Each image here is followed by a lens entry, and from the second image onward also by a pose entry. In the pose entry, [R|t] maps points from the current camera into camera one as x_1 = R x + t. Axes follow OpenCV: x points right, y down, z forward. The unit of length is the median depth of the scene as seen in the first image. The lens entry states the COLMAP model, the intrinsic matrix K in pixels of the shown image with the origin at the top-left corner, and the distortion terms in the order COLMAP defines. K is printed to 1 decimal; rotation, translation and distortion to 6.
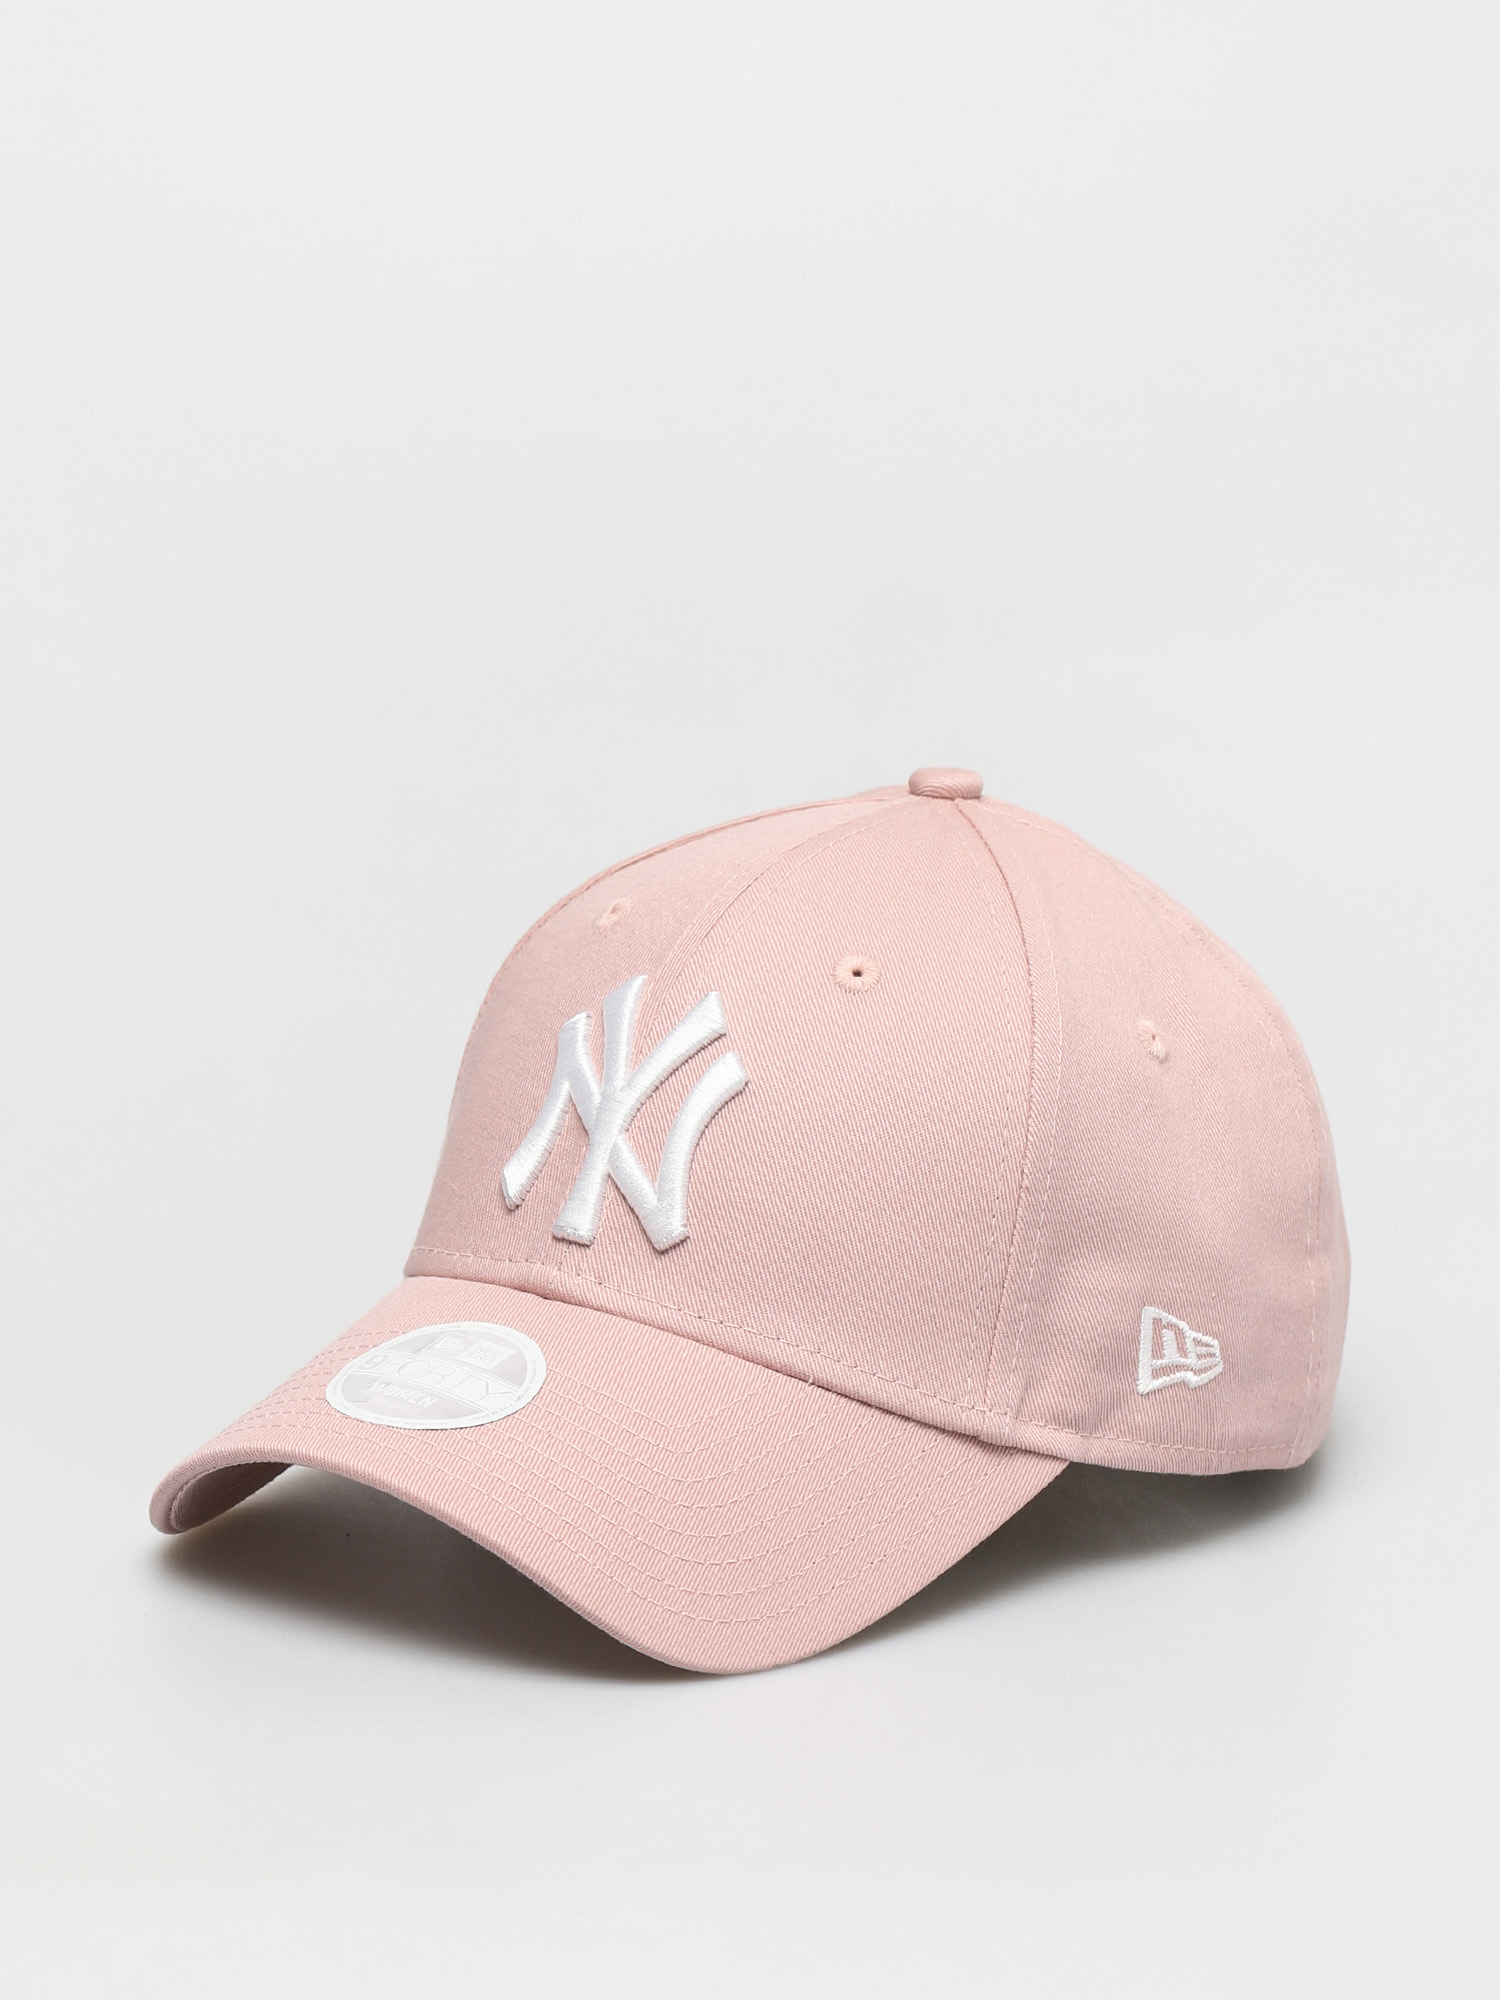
lens RADIAL K [[5591.3, 0, 750.4], [0, 5591.3, 999.5], [0, 0, 1]] dist [-0.199456, 0.000000]
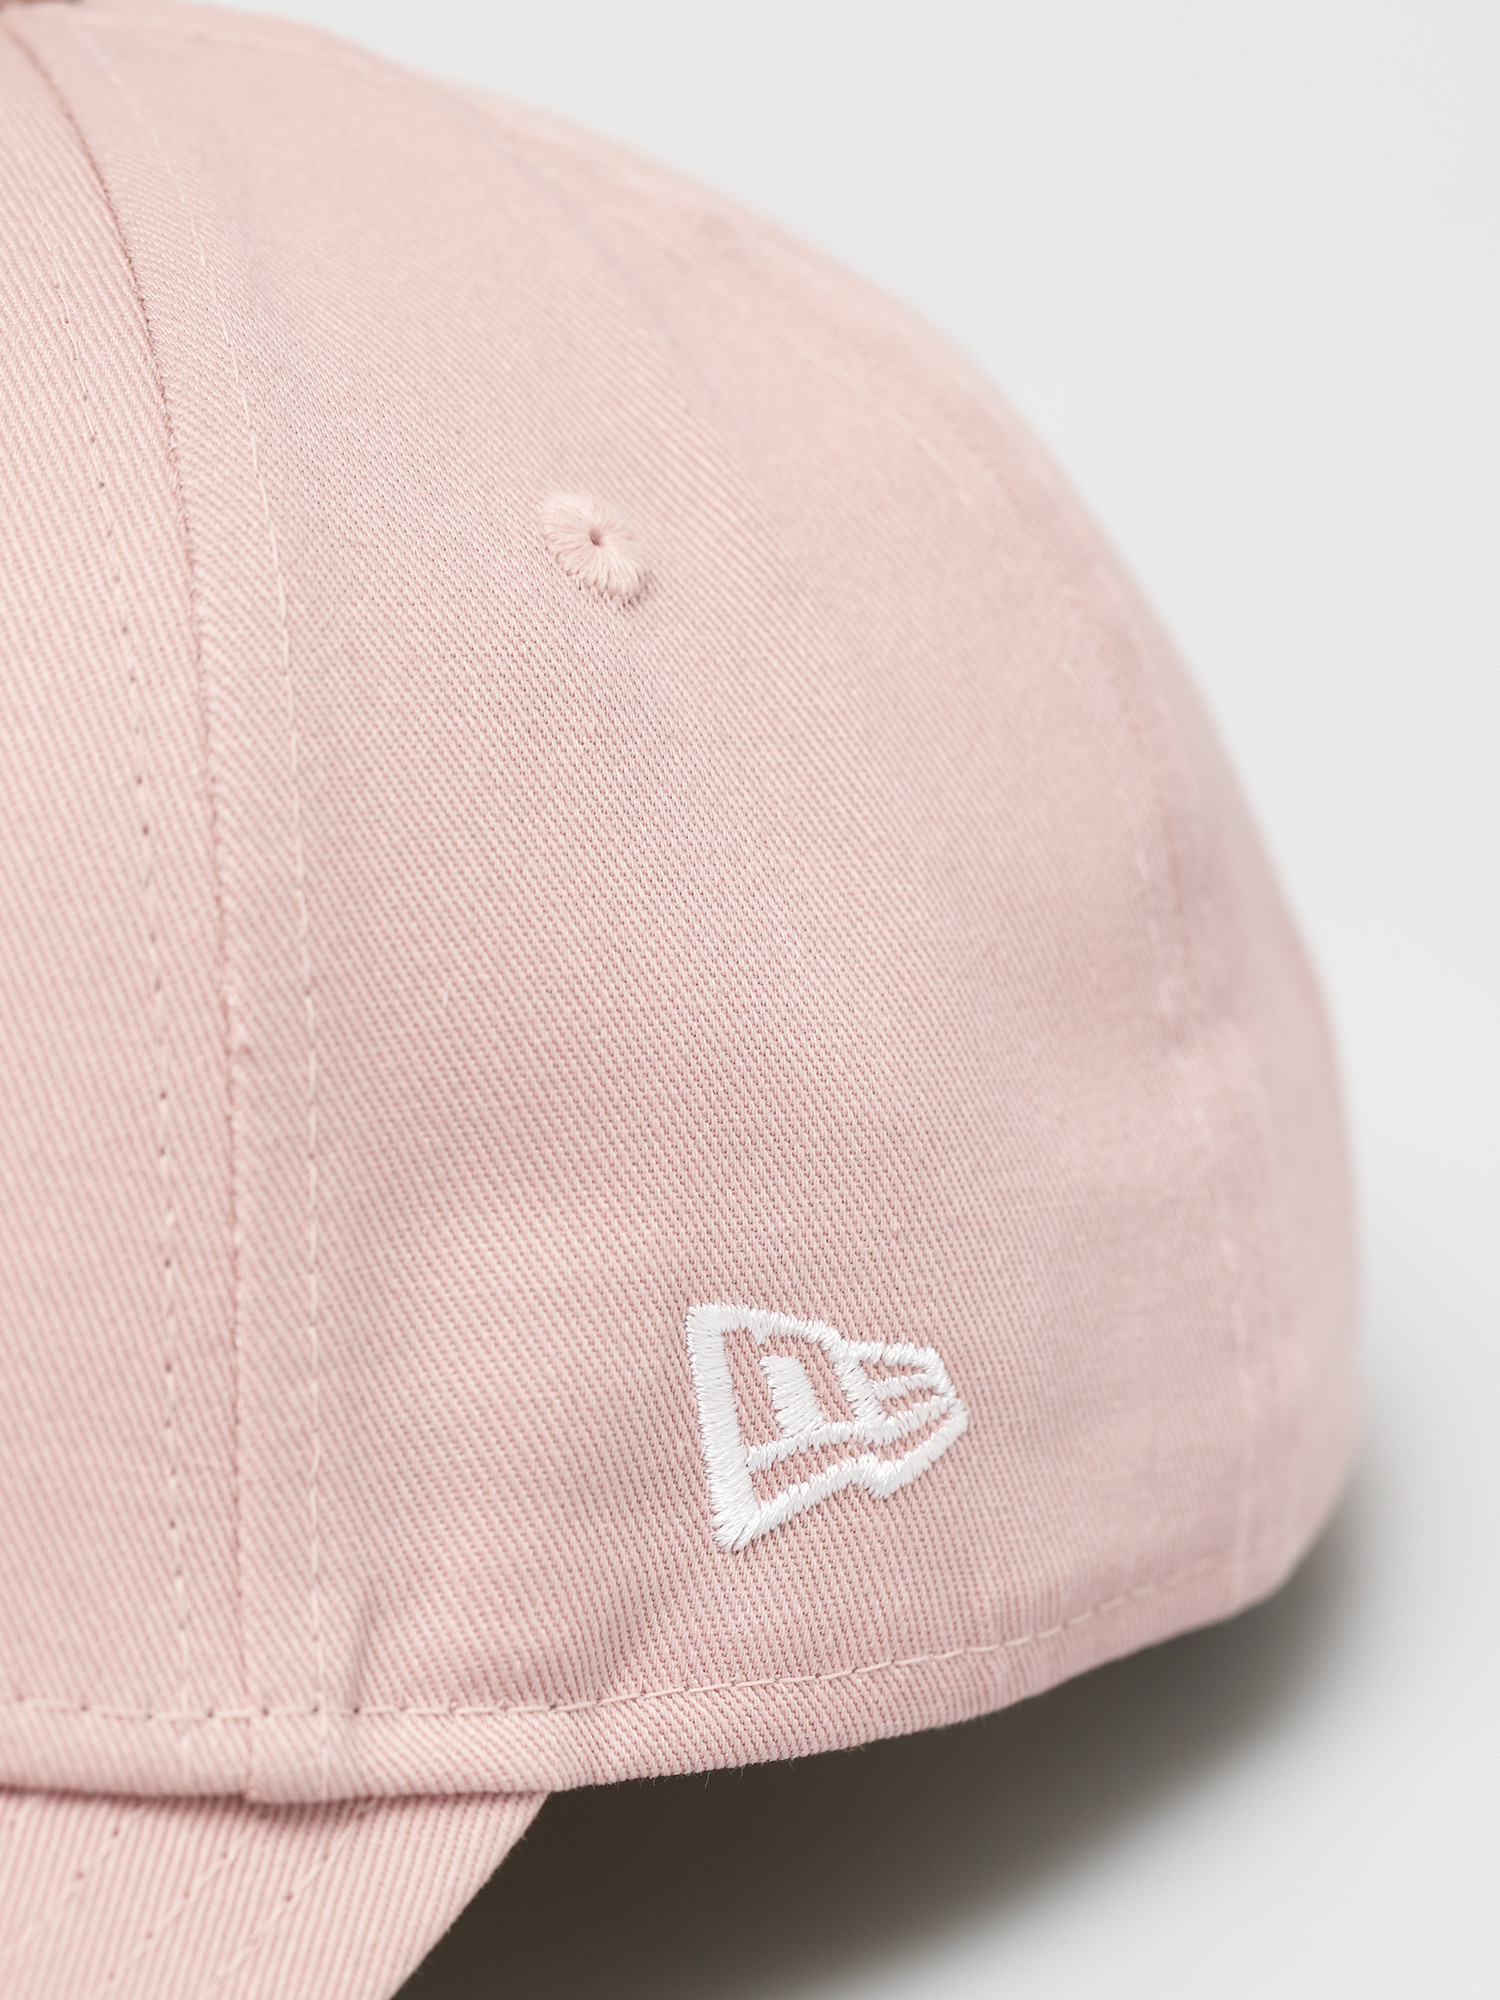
lens RADIAL K [[5591.3, 0, 750.1], [0, 5591.3, 1001.5], [0, 0, 1]] dist [-0.199456, 0.000000]
pose [[0.979839, -0.188030, -0.067530, 0.100934], [0.192289, 0.979294, 0.063307, 0.015072], [0.054228, -0.075016, 0.995707, 0.653055]]
